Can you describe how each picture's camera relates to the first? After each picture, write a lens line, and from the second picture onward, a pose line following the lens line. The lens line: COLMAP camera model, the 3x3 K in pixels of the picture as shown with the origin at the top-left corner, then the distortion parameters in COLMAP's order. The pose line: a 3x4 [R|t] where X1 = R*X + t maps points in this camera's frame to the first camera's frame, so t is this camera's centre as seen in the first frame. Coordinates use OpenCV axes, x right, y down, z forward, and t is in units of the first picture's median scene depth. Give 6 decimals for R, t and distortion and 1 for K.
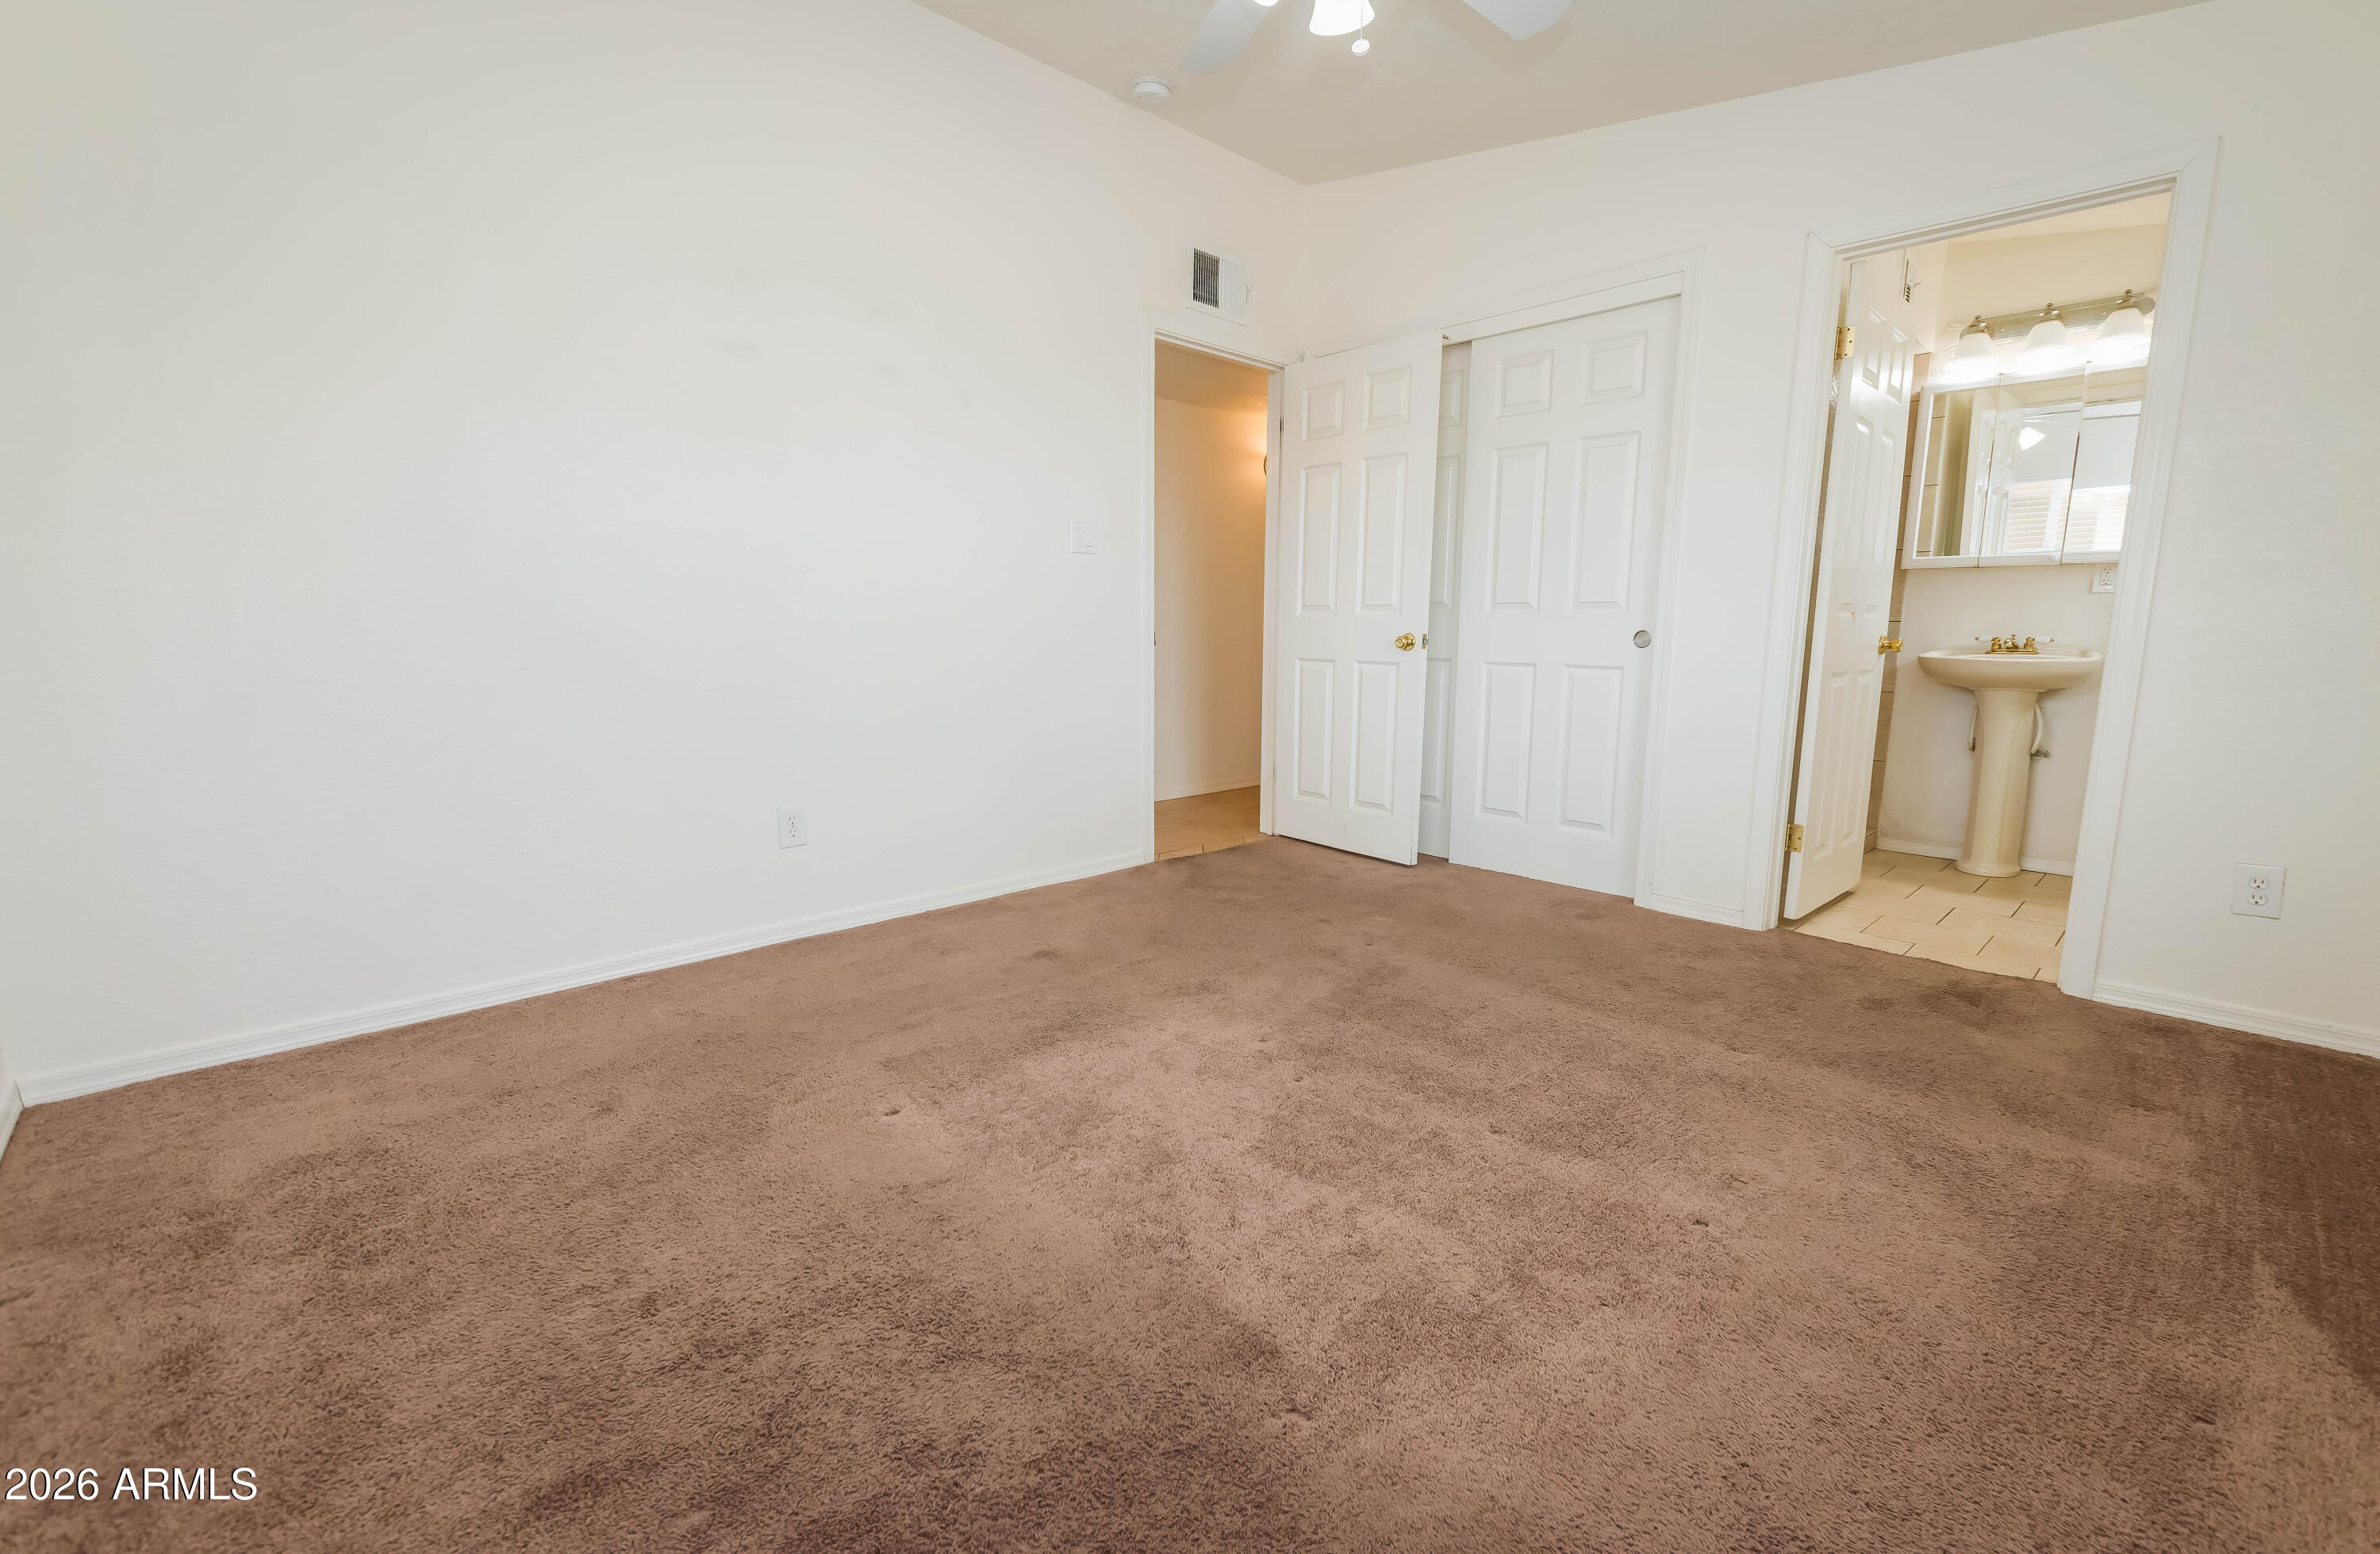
lens RADIAL K [[1008.9, 0, 1198.6], [0, 1008.9, 767.3], [0, 0, 1]] dist [0.002607, -0.000525]
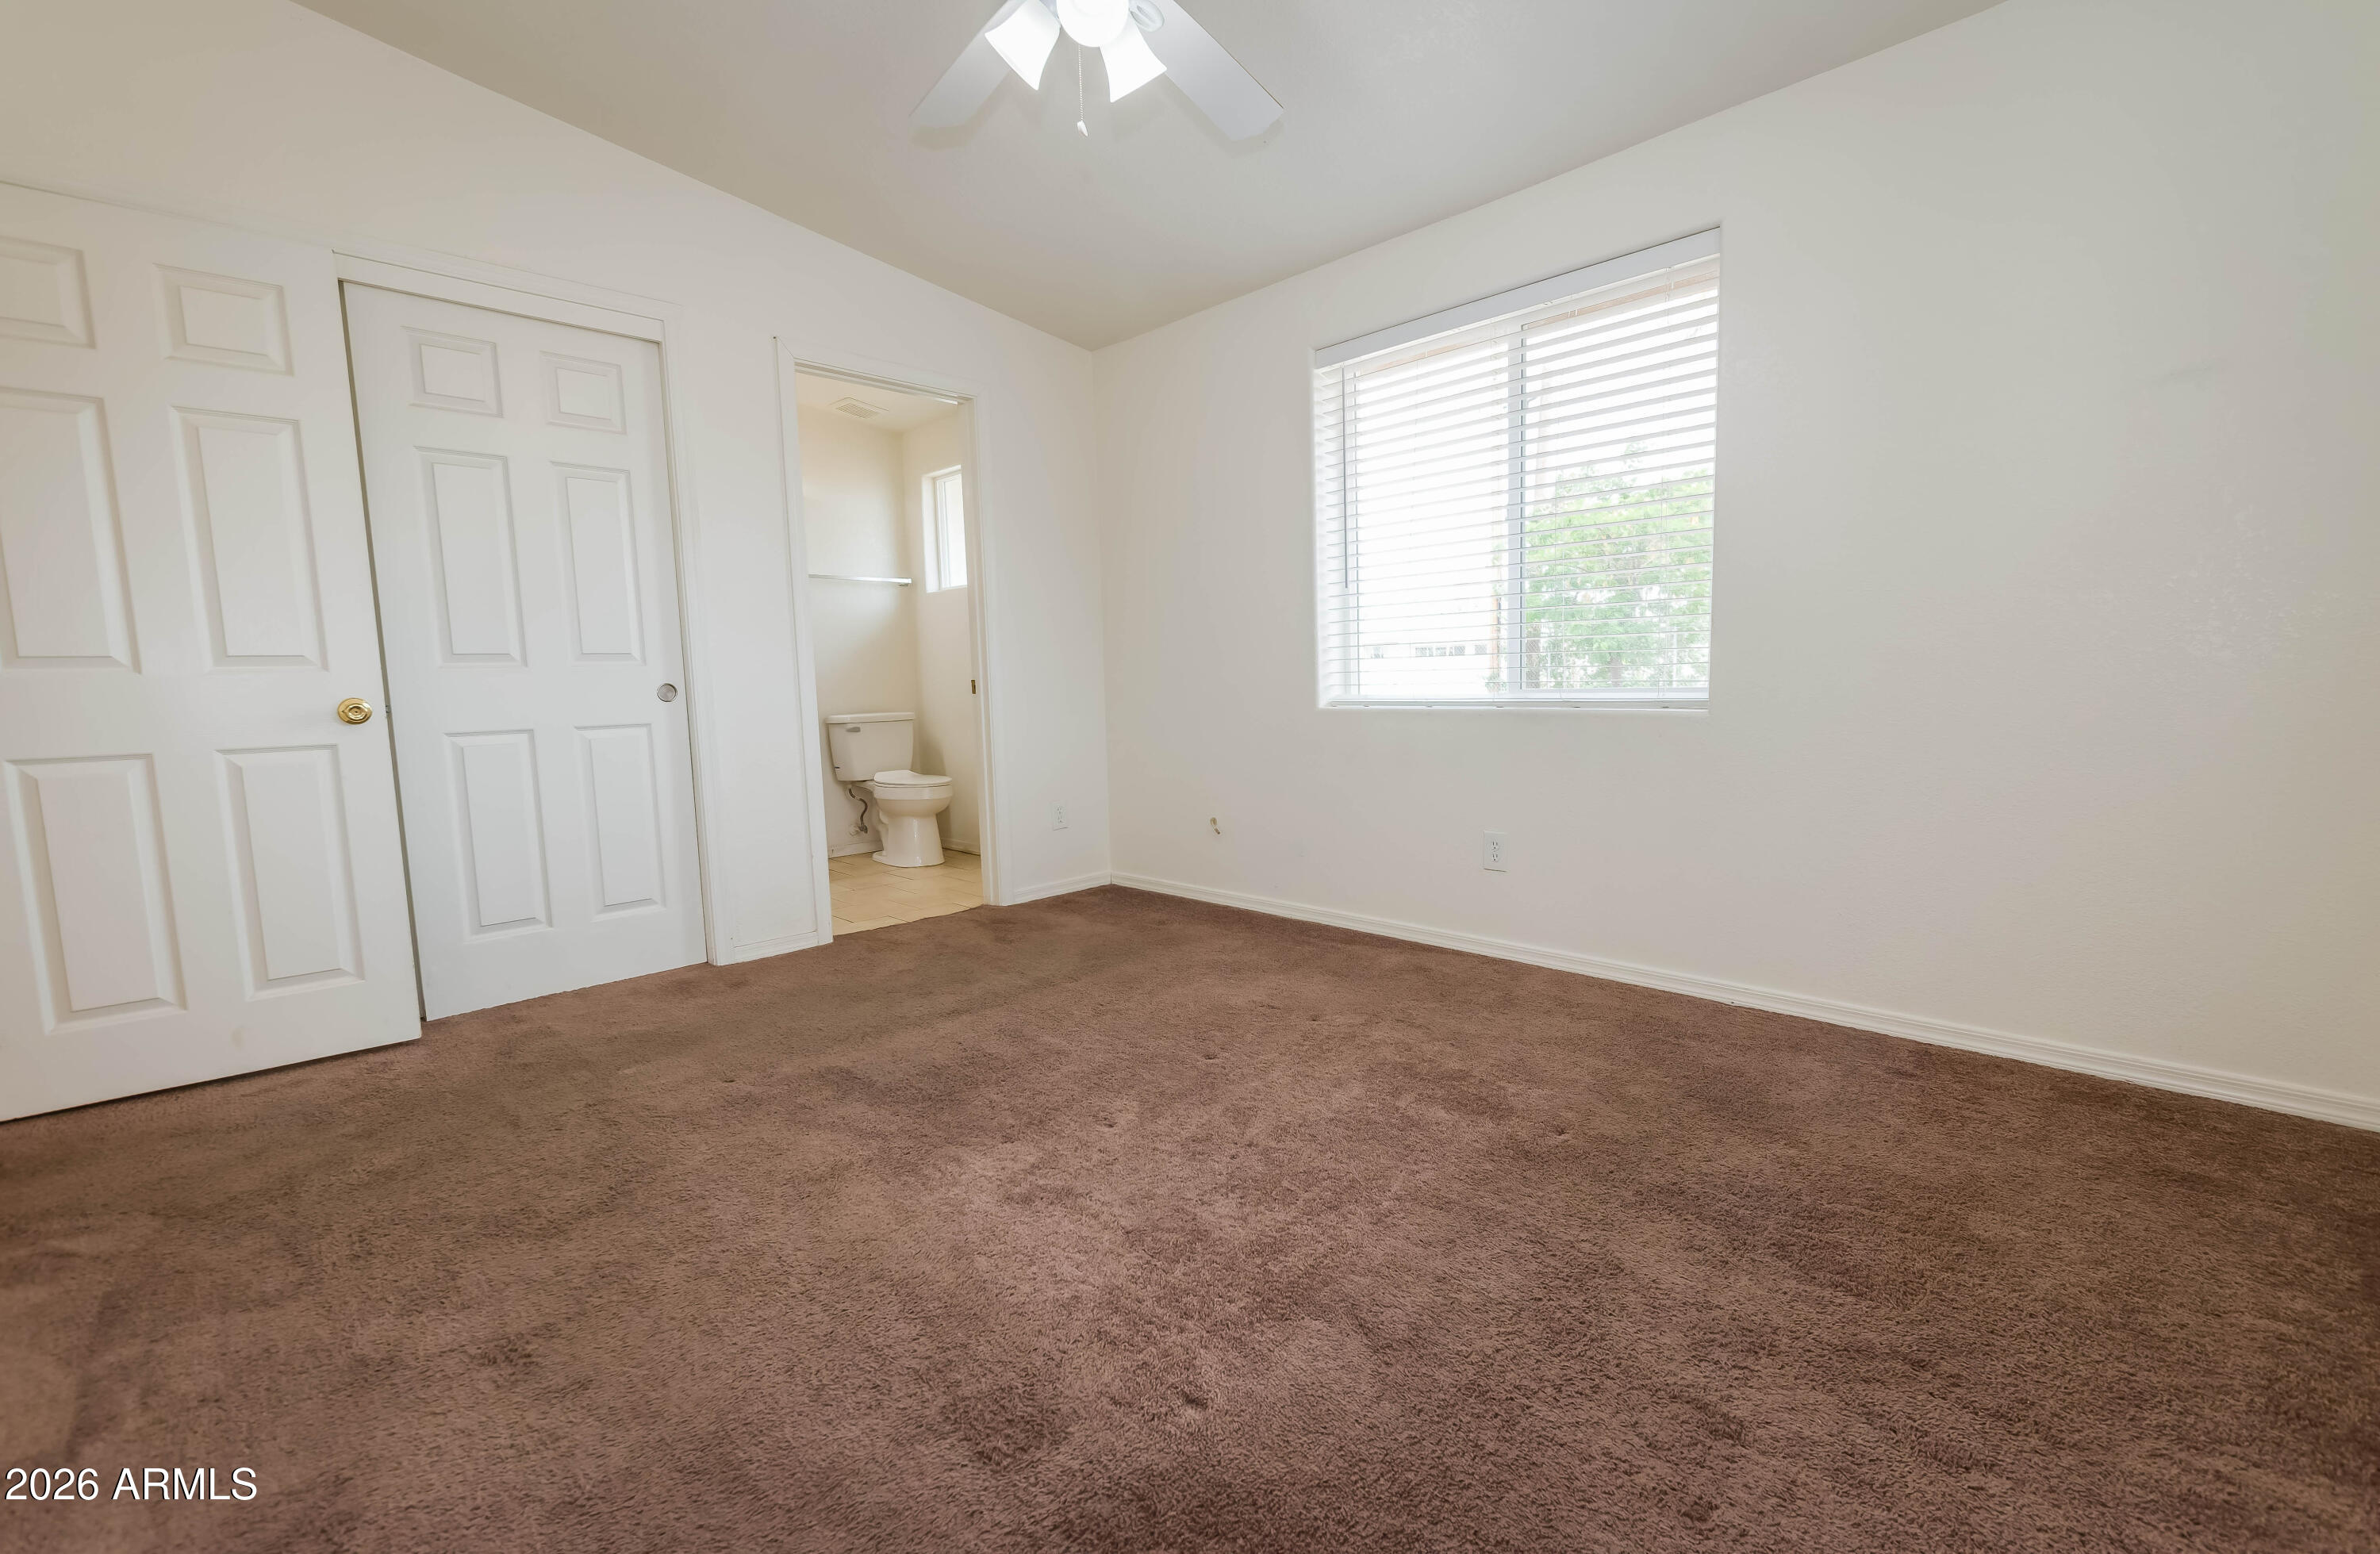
lens RADIAL K [[1008.9, 0, 1205.7], [0, 1008.9, 779.8], [0, 0, 1]] dist [0.002607, -0.000525]
pose [[-0.033391, -0.117356, 0.992528, -0.551218], [0.154306, 0.980569, 0.121133, -0.087670], [-0.987459, 0.157198, -0.014633, 0.545742]]
